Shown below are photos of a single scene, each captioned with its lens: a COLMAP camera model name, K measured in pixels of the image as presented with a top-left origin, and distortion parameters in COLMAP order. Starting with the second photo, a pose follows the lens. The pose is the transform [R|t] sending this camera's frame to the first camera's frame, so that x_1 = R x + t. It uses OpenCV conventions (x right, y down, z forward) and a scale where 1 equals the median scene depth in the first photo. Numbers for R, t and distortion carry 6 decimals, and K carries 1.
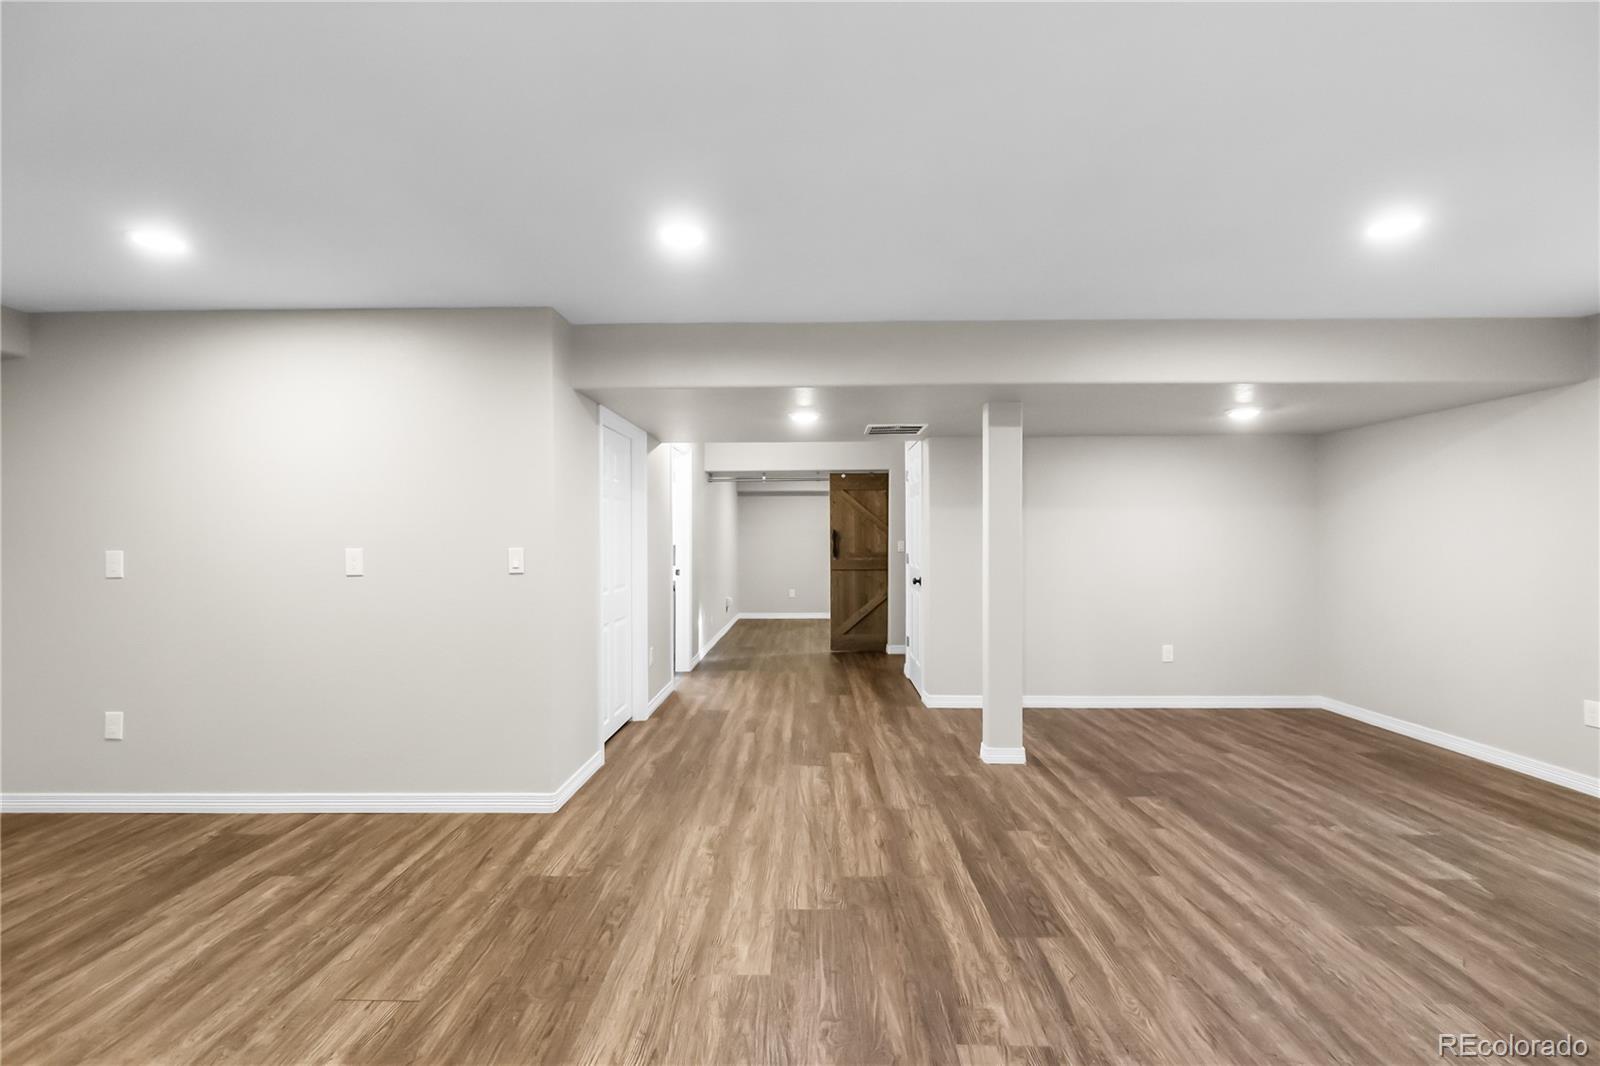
lens RADIAL K [[697.7, 0, 802.1], [0, 697.7, 536.7], [0, 0, 1]] dist [0.001757, 0.000373]
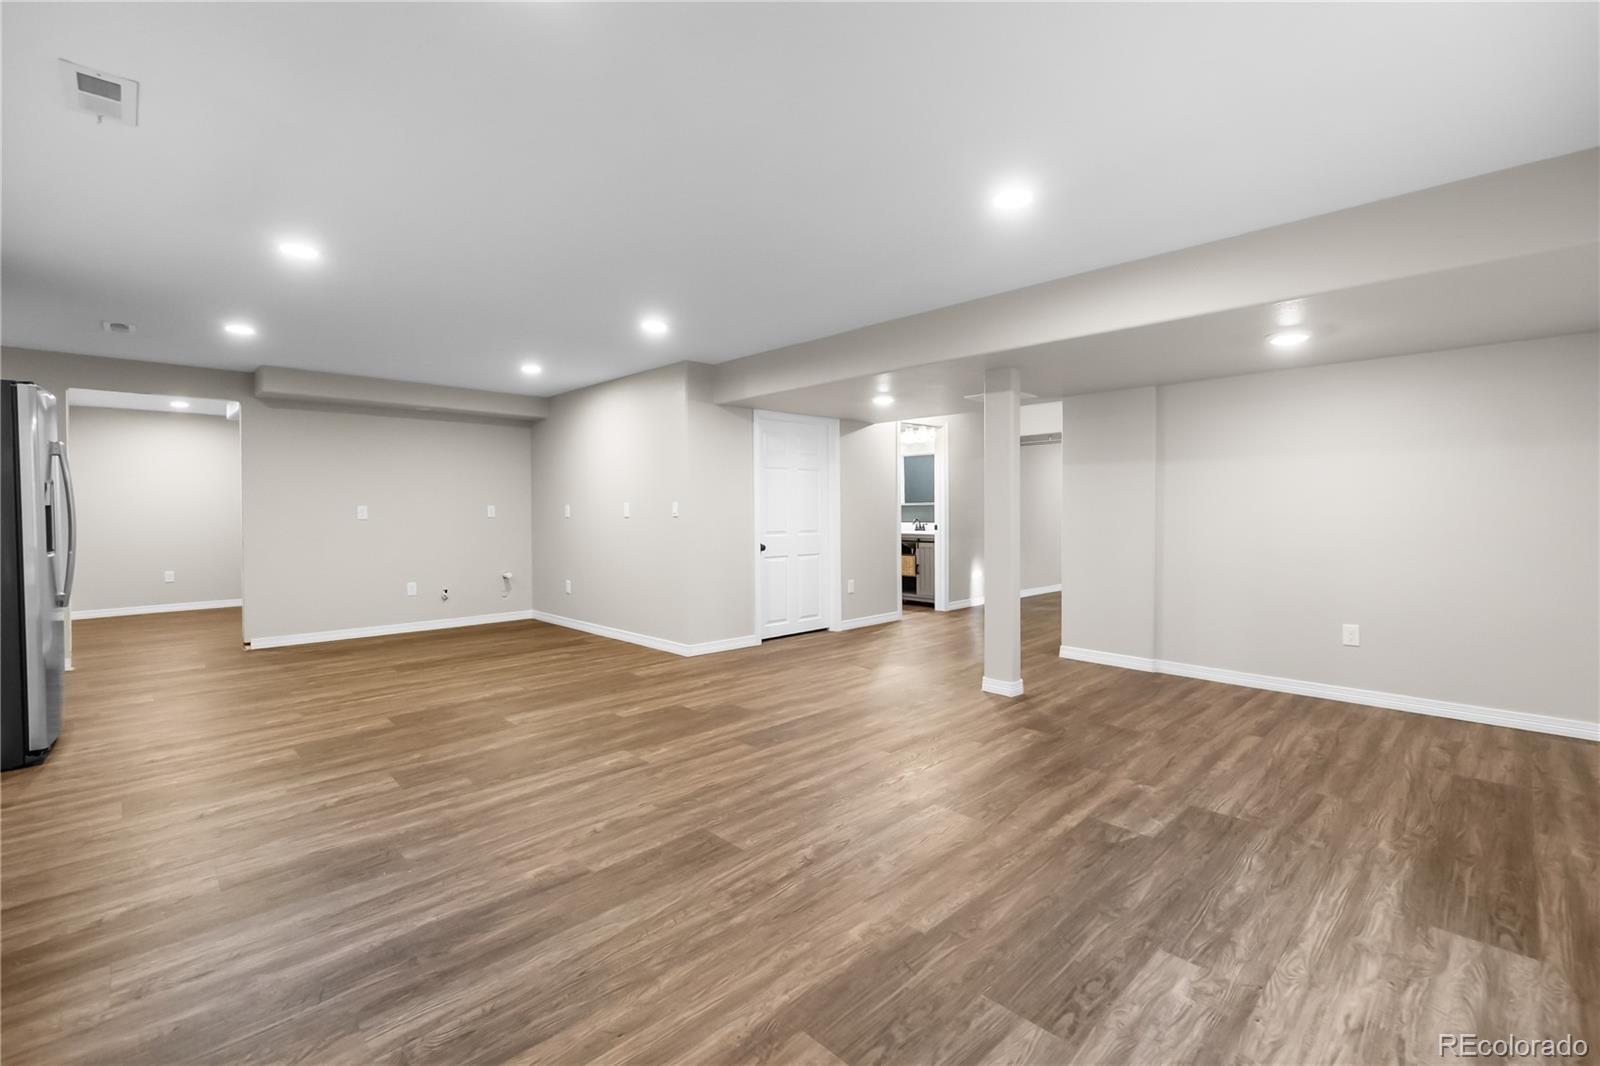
lens RADIAL K [[697.7, 0, 805.6], [0, 697.7, 527.8], [0, 0, 1]] dist [0.001757, 0.000373]
pose [[0.707620, 0.017935, -0.706366, 1.086958], [0.006482, 0.999471, 0.031870, 0.026473], [0.706564, -0.027131, 0.707129, -0.002184]]
